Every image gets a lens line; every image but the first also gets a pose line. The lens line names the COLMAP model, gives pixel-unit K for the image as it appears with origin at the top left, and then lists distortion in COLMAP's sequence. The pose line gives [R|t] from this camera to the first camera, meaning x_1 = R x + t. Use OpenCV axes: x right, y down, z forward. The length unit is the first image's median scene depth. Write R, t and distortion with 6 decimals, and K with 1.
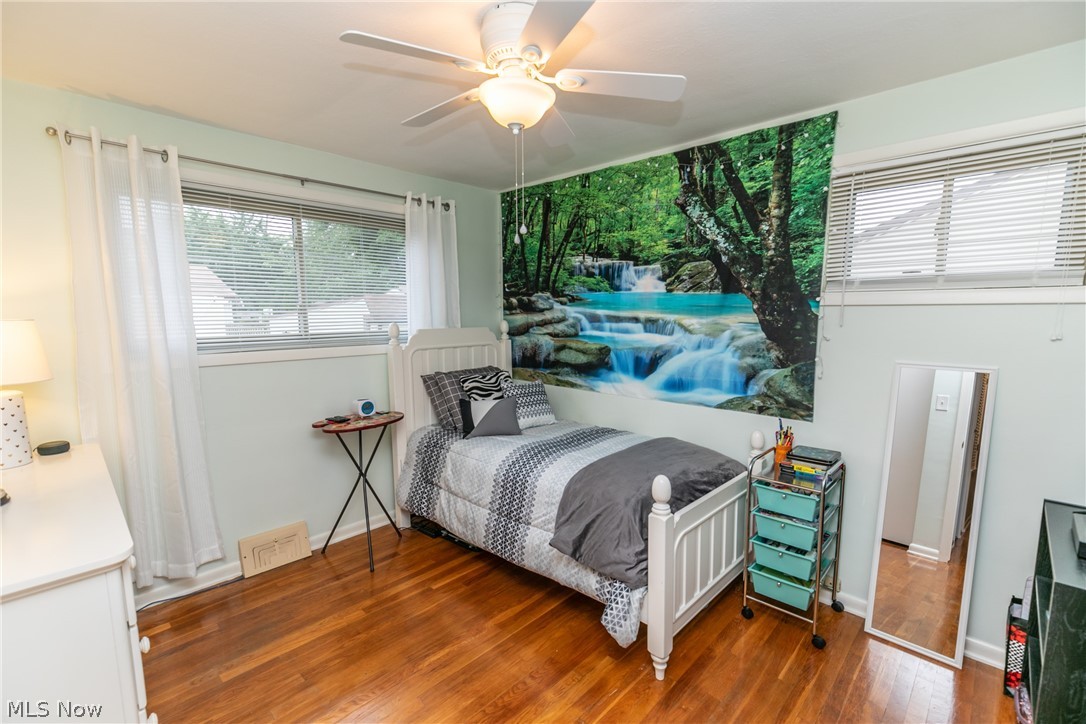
lens RADIAL K [[485.2, 0, 542.3], [0, 485.2, 369.7], [0, 0, 1]] dist [0.002497, 0.000032]
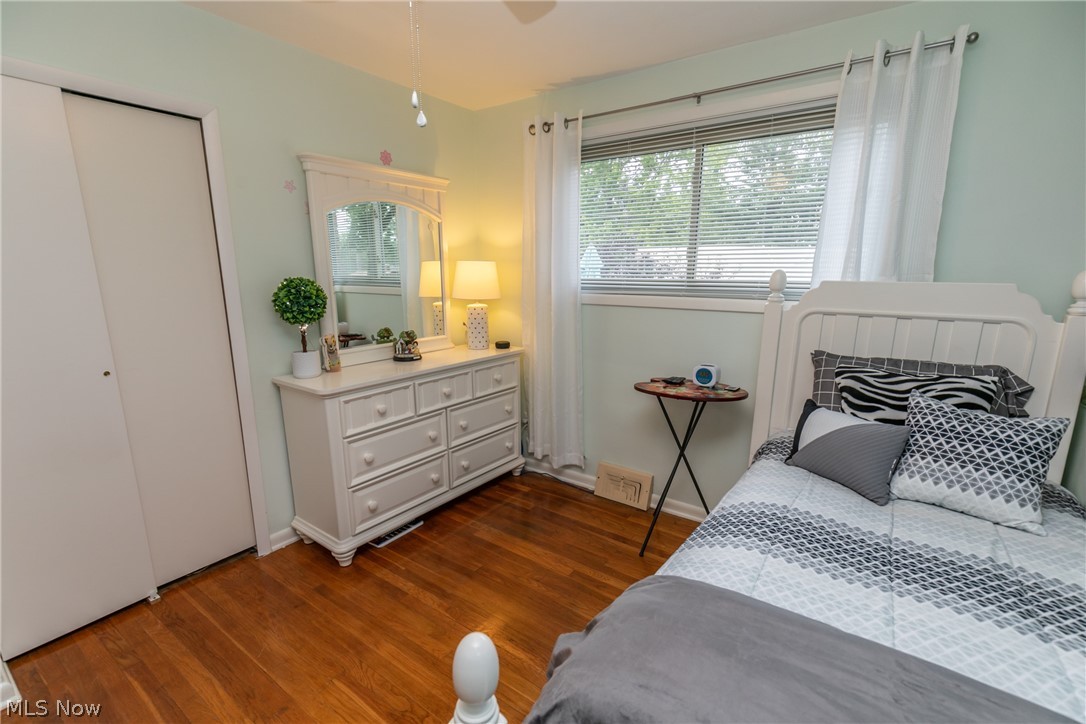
lens RADIAL K [[485.2, 0, 542.3], [0, 485.2, 369.7], [0, 0, 1]] dist [0.002497, 0.000032]
pose [[0.146916, 0.205165, -0.967638, 0.412679], [-0.125693, 0.974195, 0.187471, -0.053946], [0.981130, 0.094082, 0.168913, 0.662440]]
